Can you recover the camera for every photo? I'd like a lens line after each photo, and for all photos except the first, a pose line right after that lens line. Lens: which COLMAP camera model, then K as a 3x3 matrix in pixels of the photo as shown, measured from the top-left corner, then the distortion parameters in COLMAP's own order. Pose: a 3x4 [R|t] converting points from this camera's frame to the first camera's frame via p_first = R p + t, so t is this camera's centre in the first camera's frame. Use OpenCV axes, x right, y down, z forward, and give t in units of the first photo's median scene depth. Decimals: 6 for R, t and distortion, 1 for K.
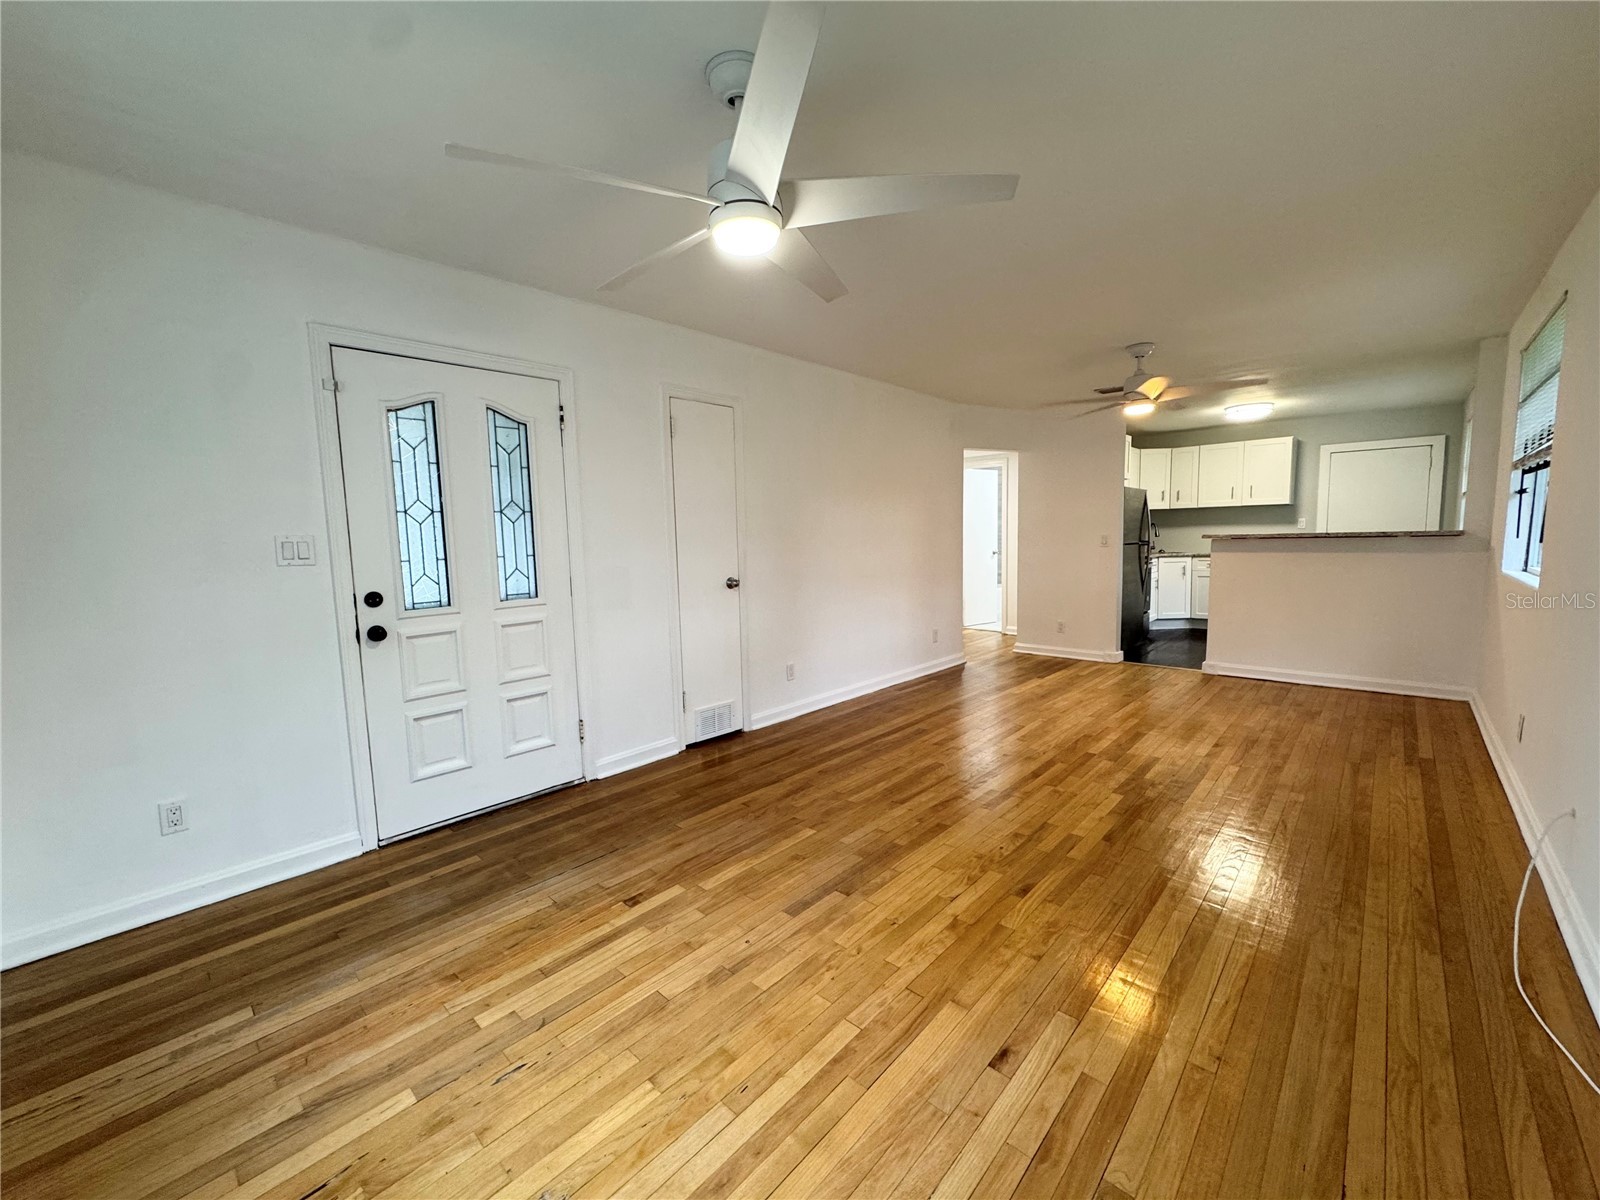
lens RADIAL K [[639.5, 0, 800.4], [0, 639.5, 595.7], [0, 0, 1]] dist [-0.000842, -0.000159]
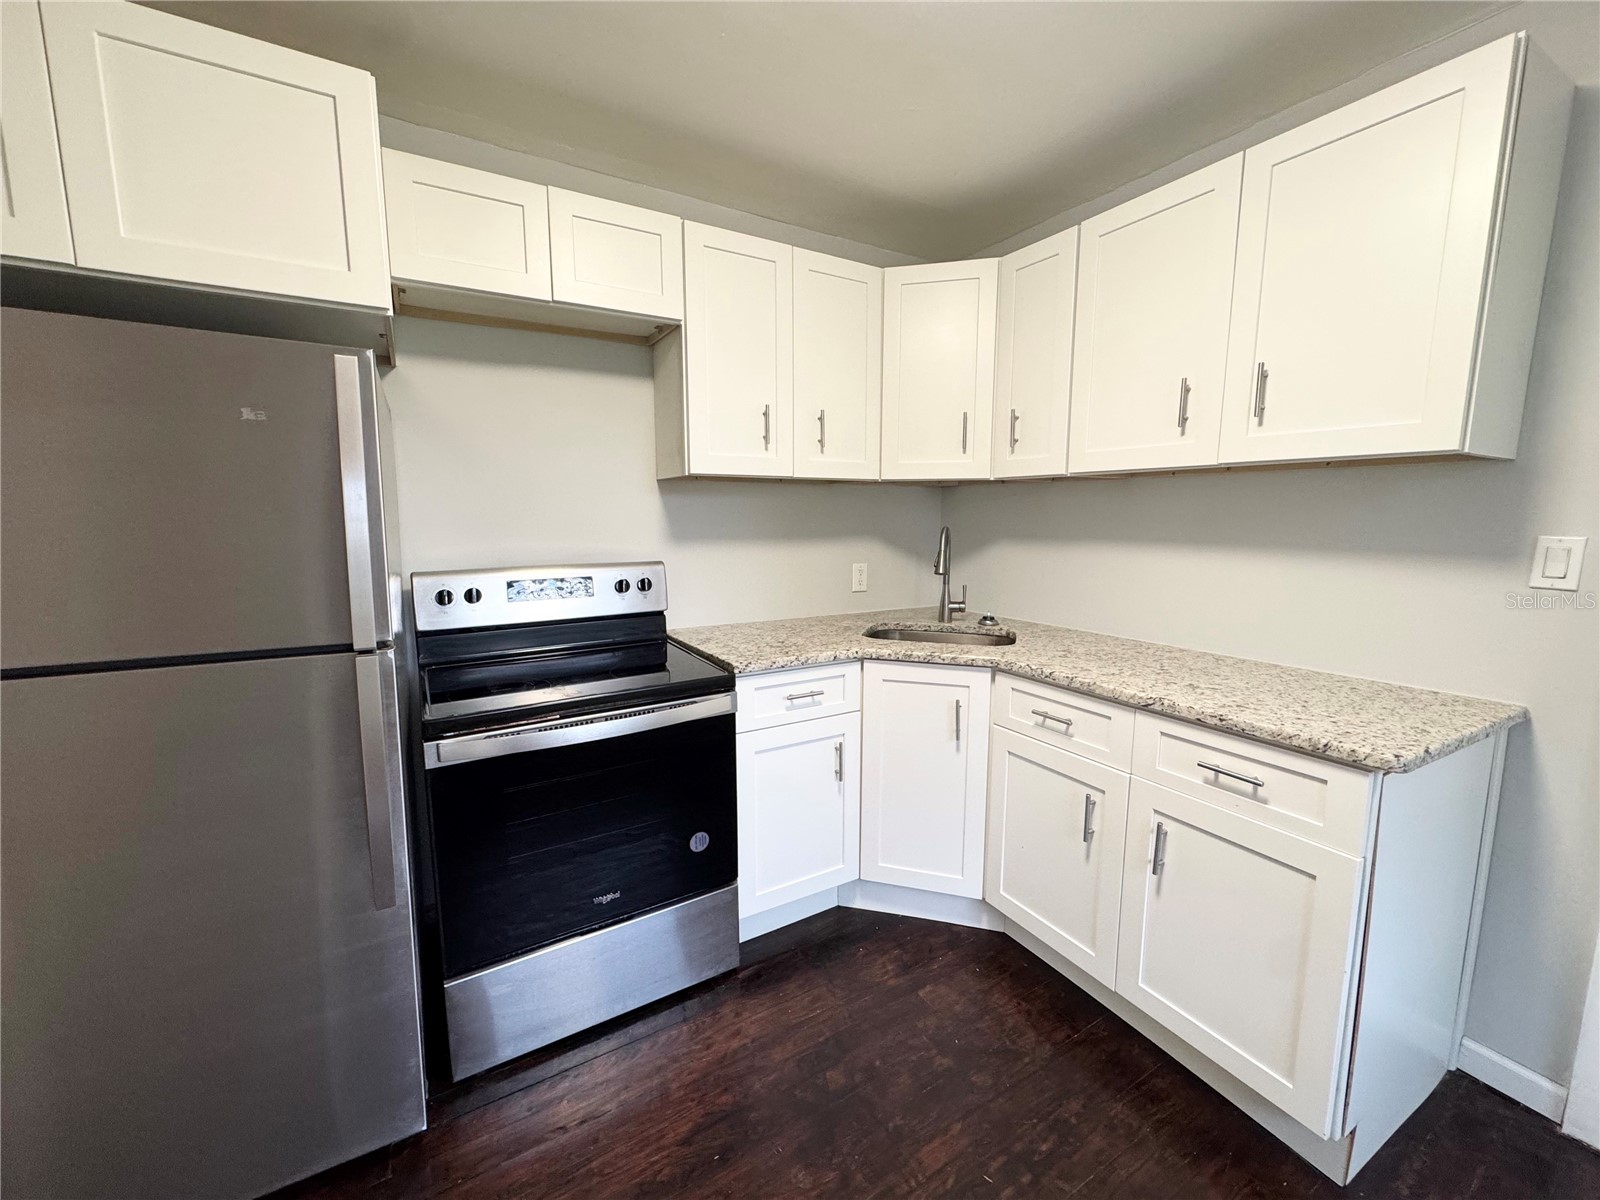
lens RADIAL K [[636.3, 0, 799.0], [0, 636.3, 595.0], [0, 0, 1]] dist [-0.002040, 0.000475]
pose [[0.956640, 0.064885, -0.283953, 1.324889], [-0.055728, 0.997636, 0.040218, -0.207020], [0.285891, -0.022650, 0.957994, 1.607160]]
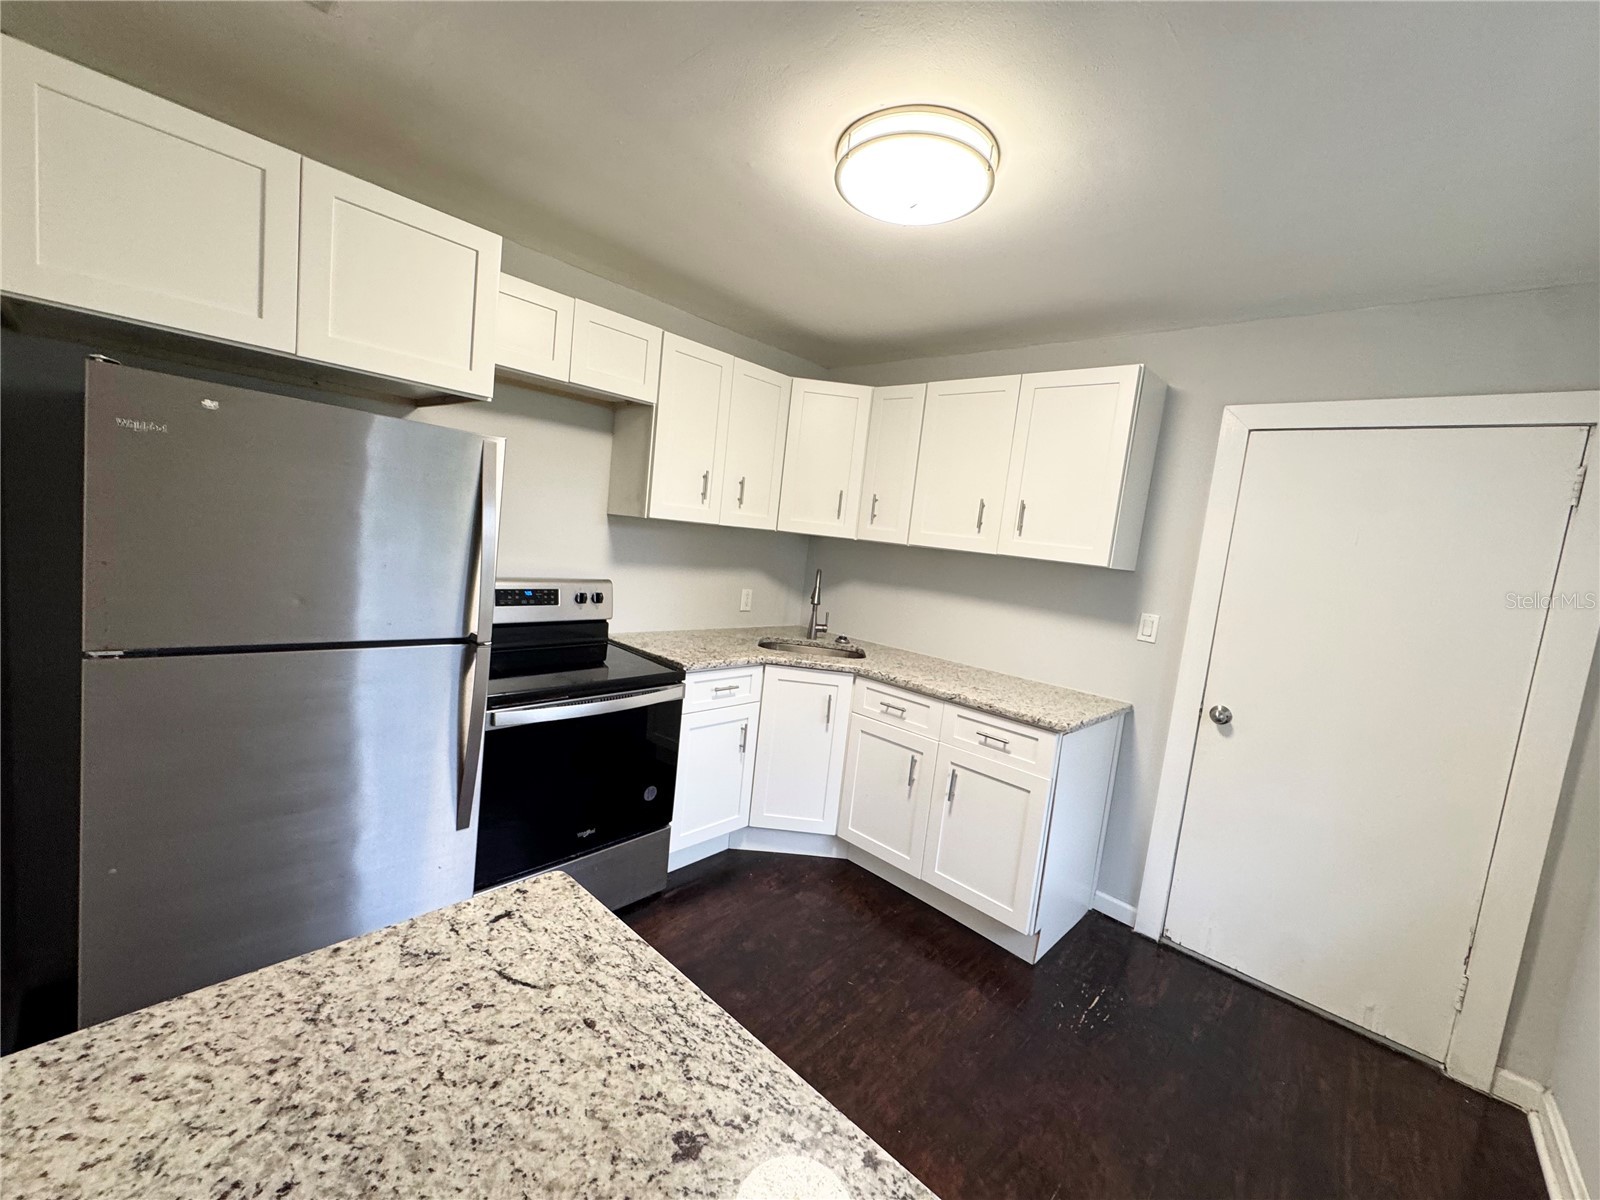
lens RADIAL K [[636.3, 0, 799.0], [0, 636.3, 595.0], [0, 0, 1]] dist [-0.002040, 0.000475]
pose [[0.990975, 0.133767, 0.008691, 1.243408], [-0.133774, 0.991012, 0.000151, -0.220426], [-0.008592, -0.001313, 0.999962, 1.377950]]
